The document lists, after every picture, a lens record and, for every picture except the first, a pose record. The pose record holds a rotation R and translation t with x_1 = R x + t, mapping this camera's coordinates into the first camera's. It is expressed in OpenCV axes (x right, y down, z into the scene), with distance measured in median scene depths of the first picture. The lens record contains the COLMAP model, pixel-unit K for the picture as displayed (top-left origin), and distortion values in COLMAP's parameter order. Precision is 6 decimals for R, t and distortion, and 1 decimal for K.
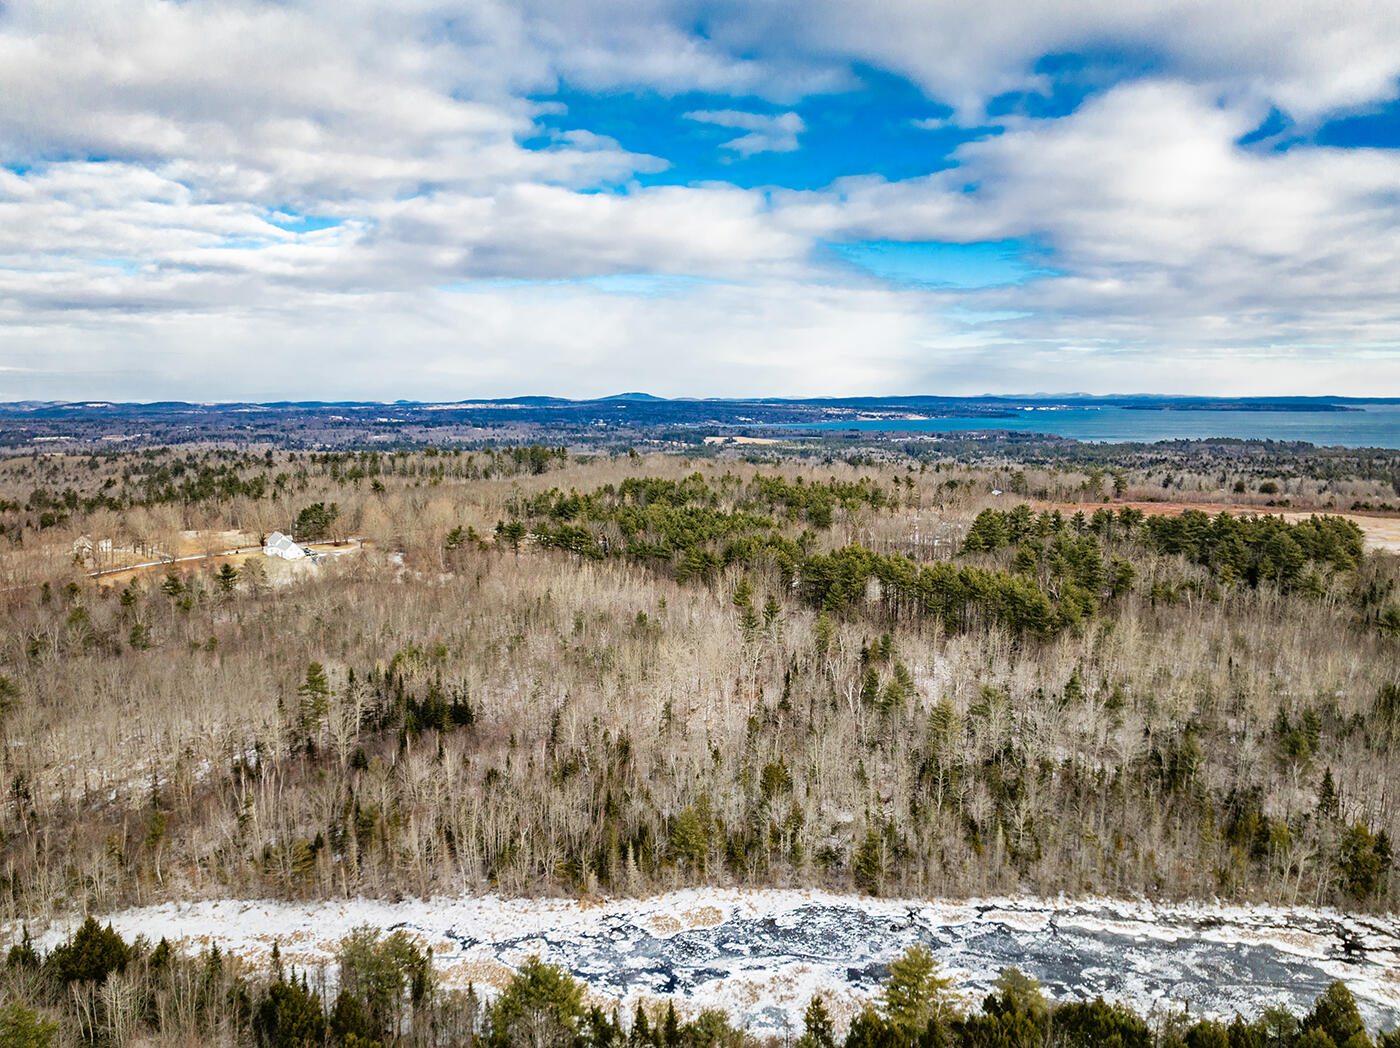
lens RADIAL K [[1004.9, 0, 700.9], [0, 1004.9, 511.1], [0, 0, 1]] dist [-0.059178, 0.032974]
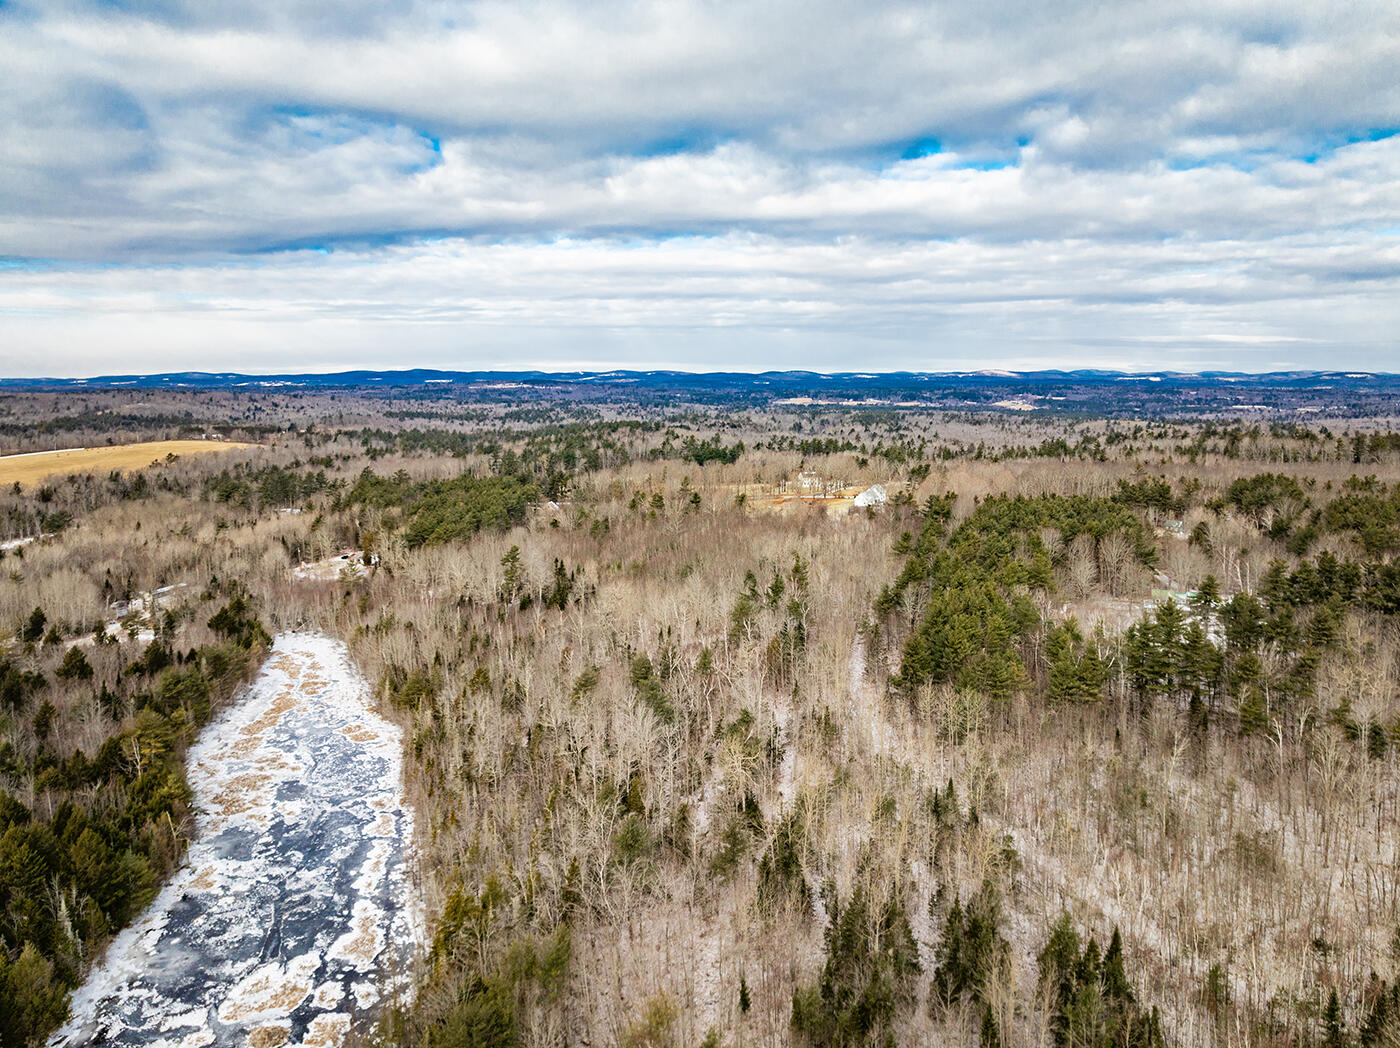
lens RADIAL K [[1004.9, 0, 733.2], [0, 1004.9, 537.5], [0, 0, 1]] dist [-0.059178, 0.032974]
pose [[0.433126, 0.153219, -0.888215, 1.553894], [-0.109239, 0.987105, 0.117009, -0.109850], [0.894689, 0.046348, 0.444278, 0.872169]]
